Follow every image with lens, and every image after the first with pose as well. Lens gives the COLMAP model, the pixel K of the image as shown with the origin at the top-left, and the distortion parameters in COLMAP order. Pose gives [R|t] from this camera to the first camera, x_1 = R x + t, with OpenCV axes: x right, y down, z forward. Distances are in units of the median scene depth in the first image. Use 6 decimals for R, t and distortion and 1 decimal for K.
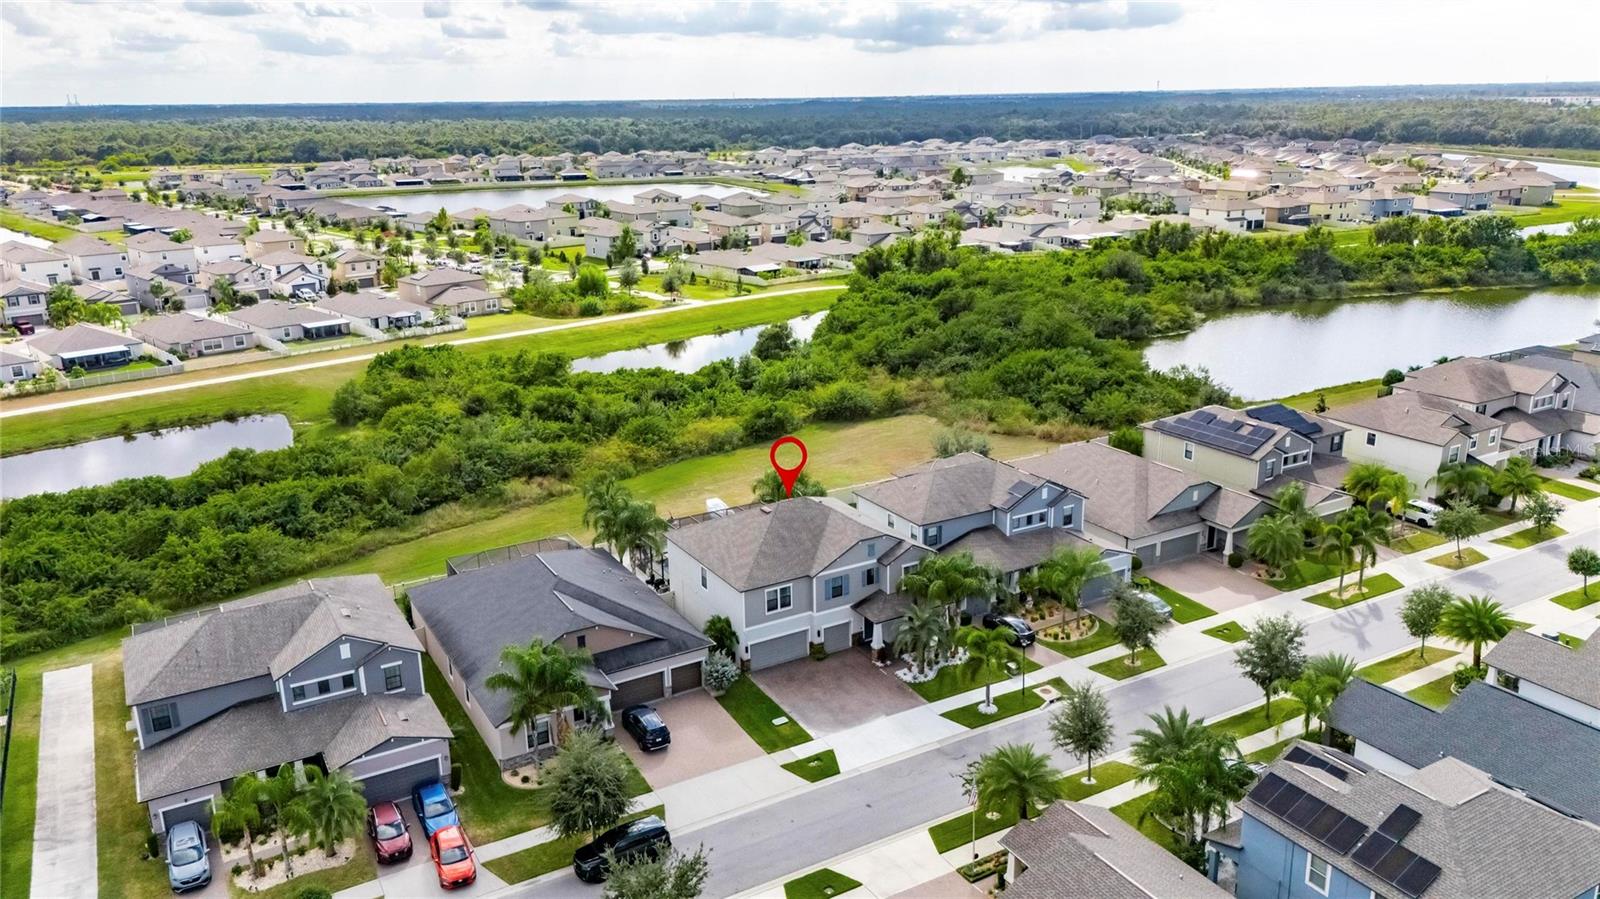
lens RADIAL K [[1178.1, 0, 810.4], [0, 1178.1, 445.4], [0, 0, 1]] dist [0.070287, -0.068281]
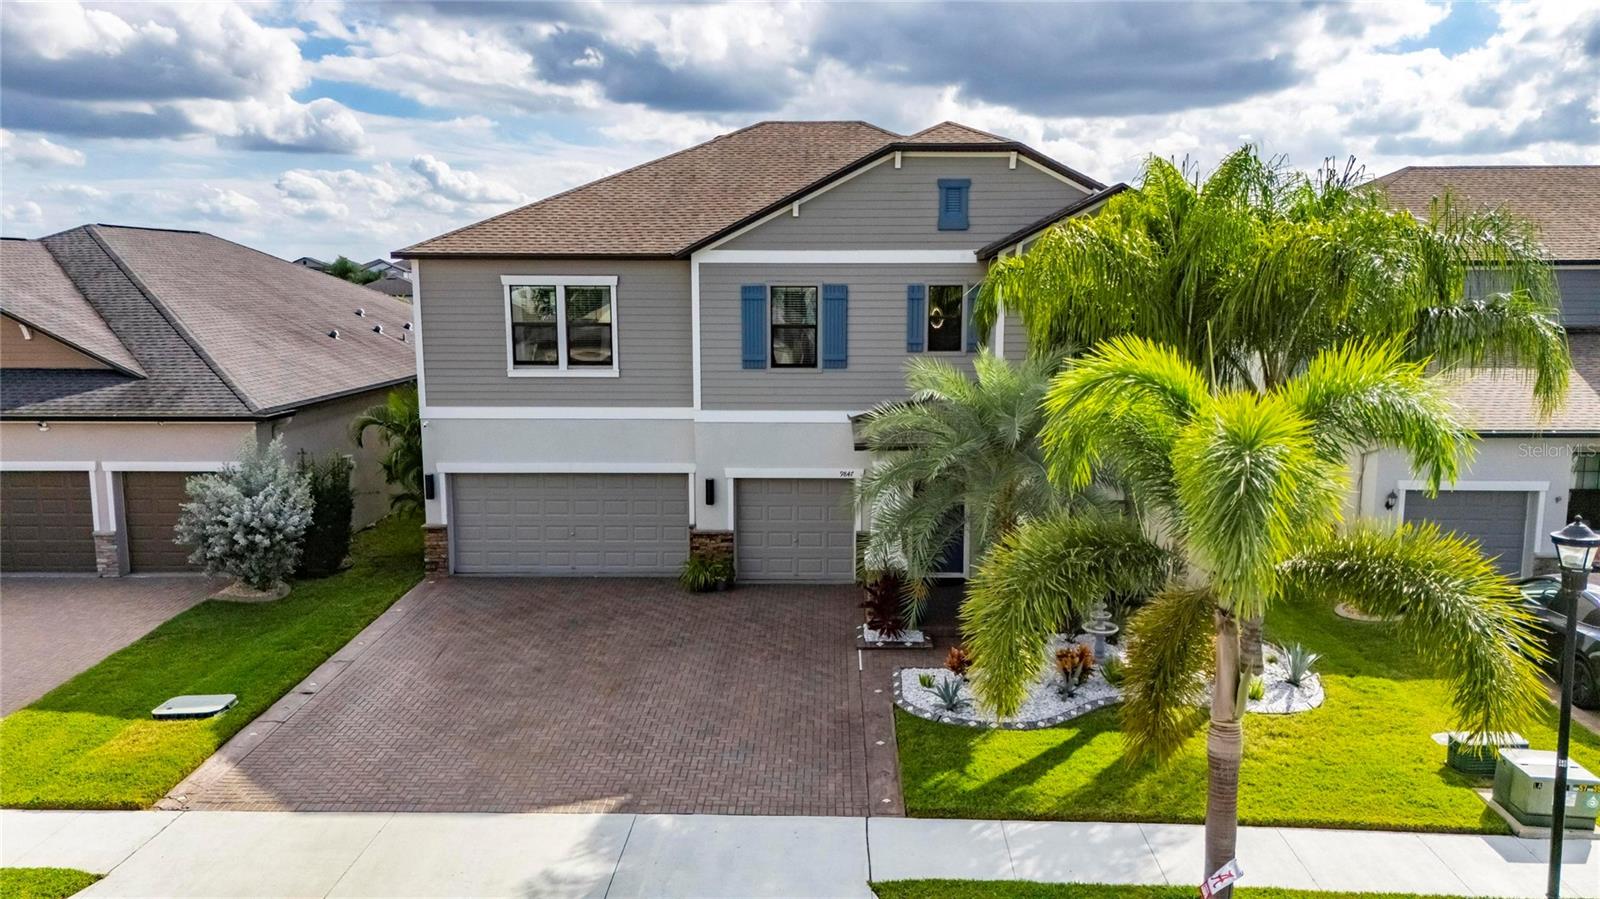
lens RADIAL K [[1178.1, 0, 802.6], [0, 1178.1, 448.1], [0, 0, 1]] dist [0.070287, -0.068281]
pose [[0.847115, 0.088820, -0.523934, 0.134518], [-0.162468, 0.982012, -0.096209, 0.140531], [0.505964, 0.166622, 0.846308, 0.638835]]
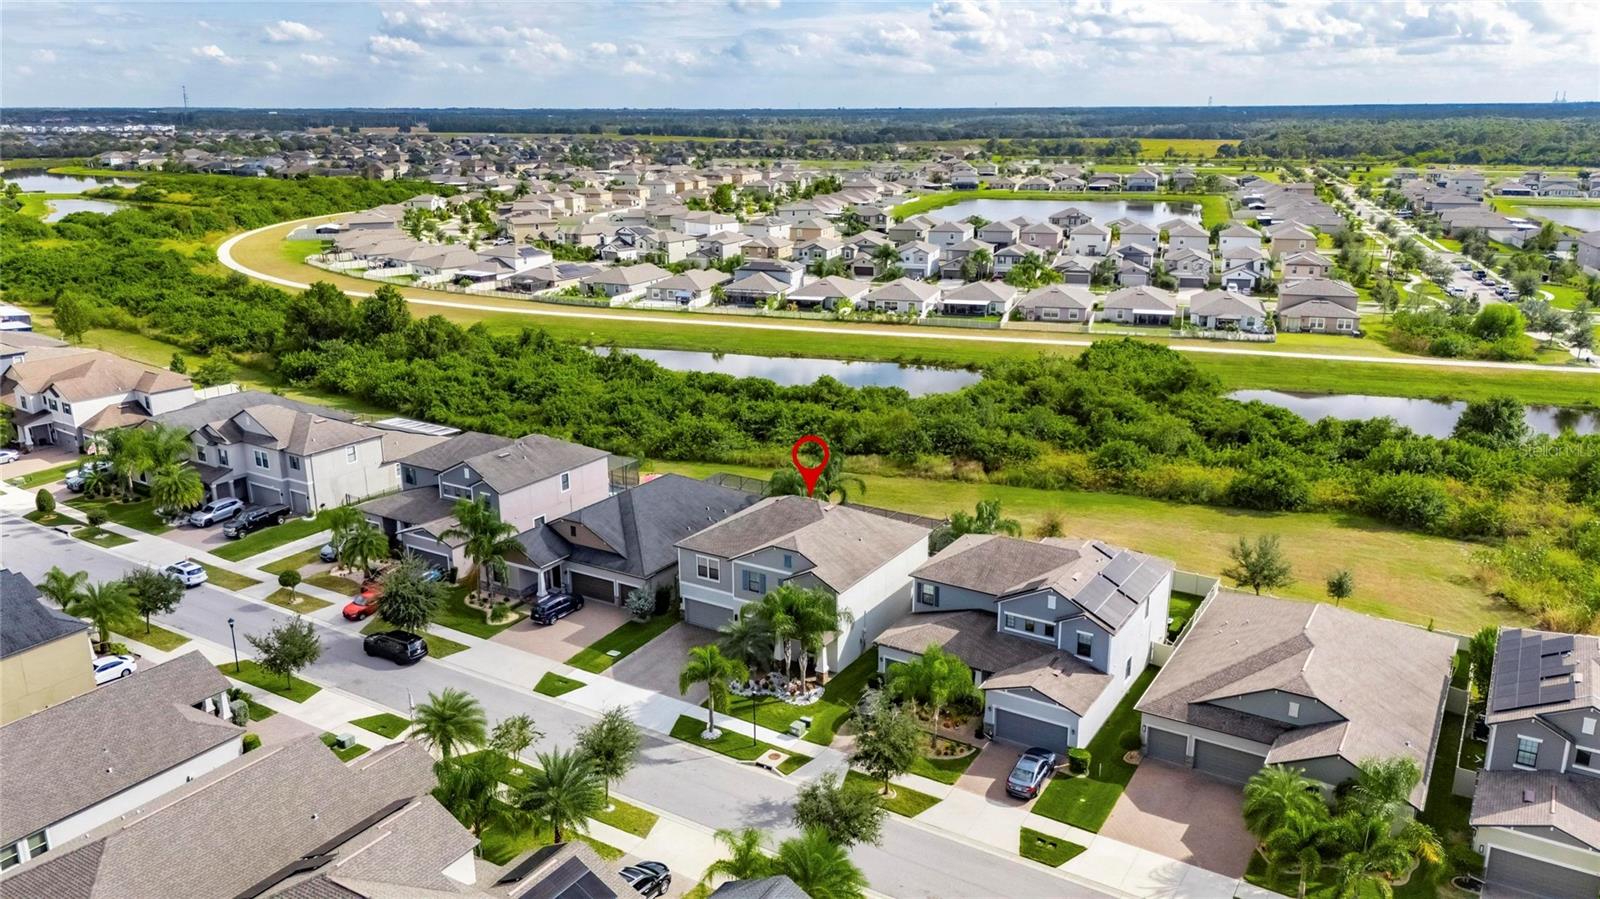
lens RADIAL K [[1178.1, 0, 806.1], [0, 1178.1, 450.2], [0, 0, 1]] dist [0.070287, -0.068281]
pose [[0.470538, 0.258276, -0.843734, 0.720237], [-0.253143, 0.955521, 0.151321, -0.128148], [0.845288, 0.142383, 0.514990, 0.401961]]
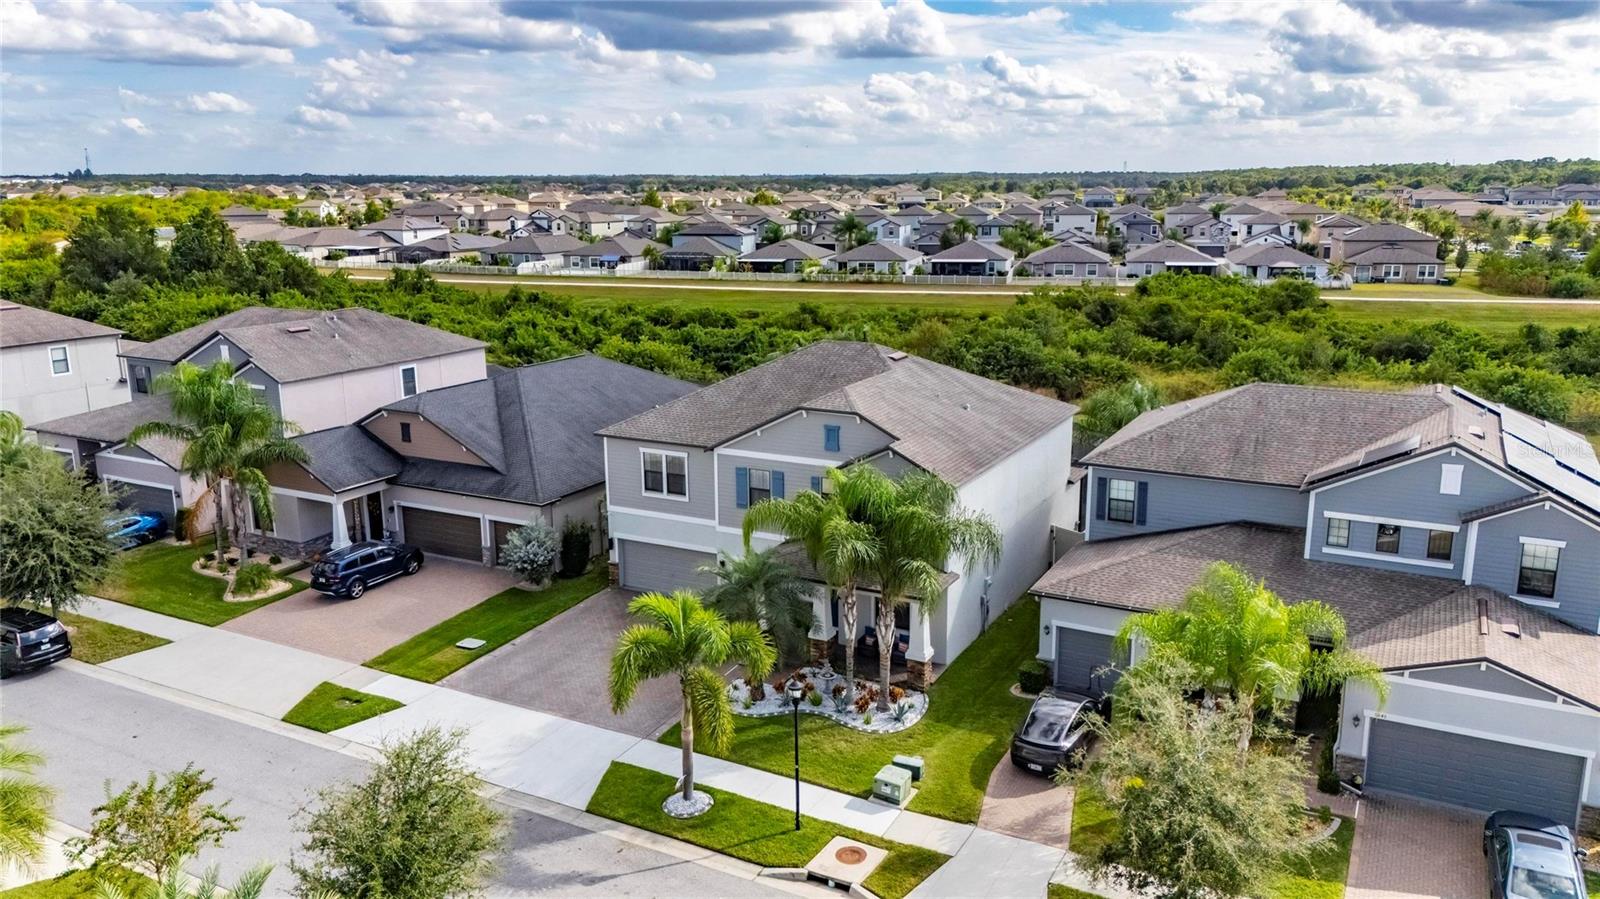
lens RADIAL K [[1178.1, 0, 806.6], [0, 1178.1, 453.1], [0, 0, 1]] dist [0.070287, -0.068281]
pose [[0.524637, 0.205654, -0.826113, 0.366635], [-0.242608, 0.966263, 0.086471, 0.045838], [0.816025, 0.155056, 0.556831, 0.597213]]
